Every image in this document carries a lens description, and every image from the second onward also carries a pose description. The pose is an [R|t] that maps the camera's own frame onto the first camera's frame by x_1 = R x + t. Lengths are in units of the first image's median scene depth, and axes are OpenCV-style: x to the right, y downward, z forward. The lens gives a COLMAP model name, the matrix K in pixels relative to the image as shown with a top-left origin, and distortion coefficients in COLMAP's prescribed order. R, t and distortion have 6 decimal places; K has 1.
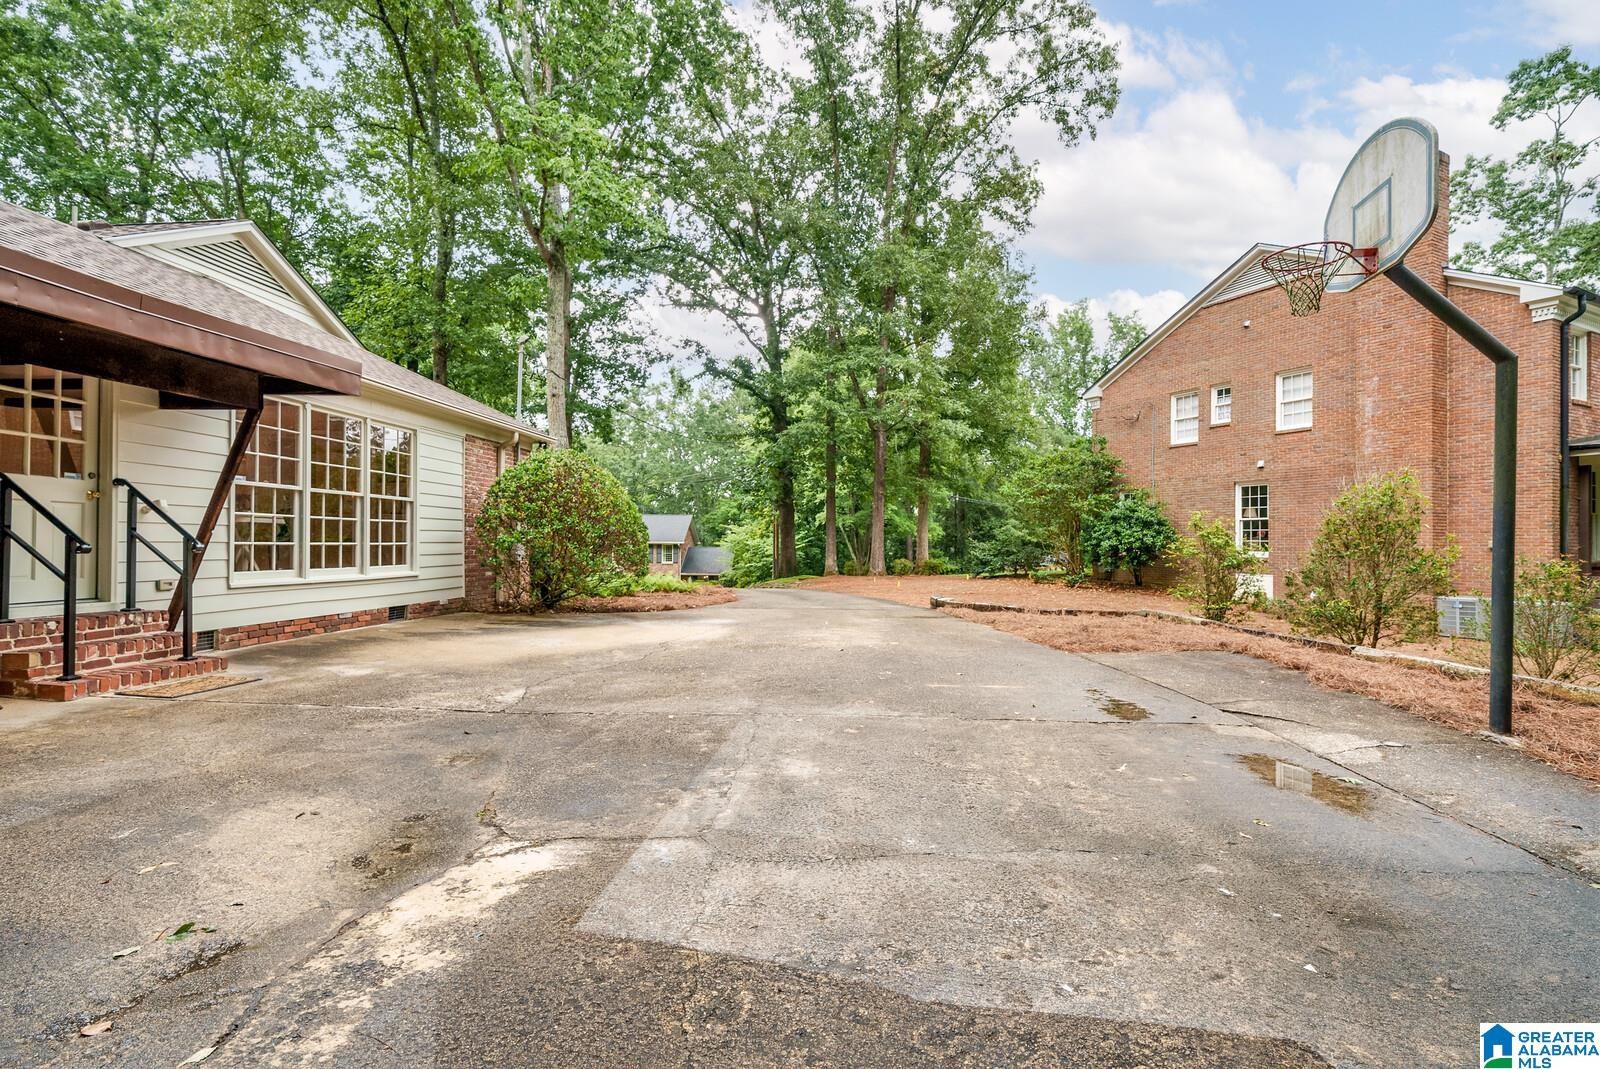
lens RADIAL K [[774.6, 0, 795.7], [0, 774.6, 524.8], [0, 0, 1]] dist [0.000567, 0.001106]
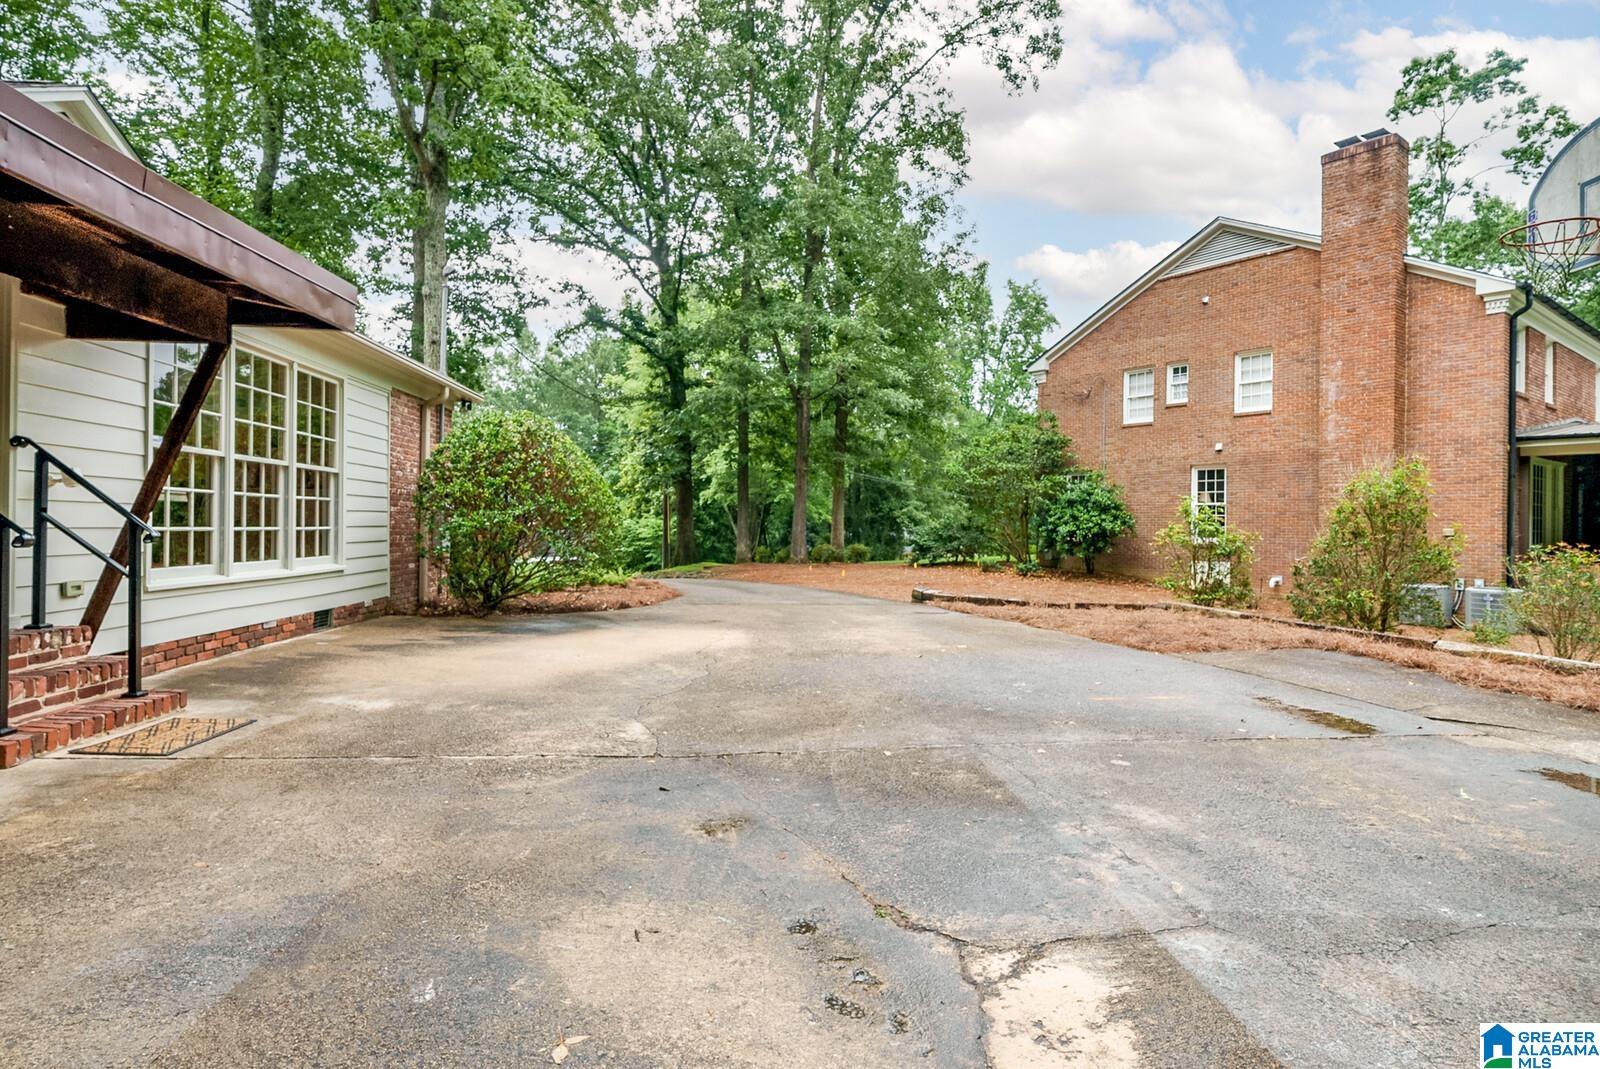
lens RADIAL K [[871.3, 0, 798.4], [0, 871.3, 511.7], [0, 0, 1]] dist [-0.002160, -0.001704]
pose [[0.982213, 0.008420, 0.187580, -0.147893], [-0.010218, 0.999911, 0.008619, -0.002928], [-0.187490, -0.010382, 0.982212, 0.048345]]
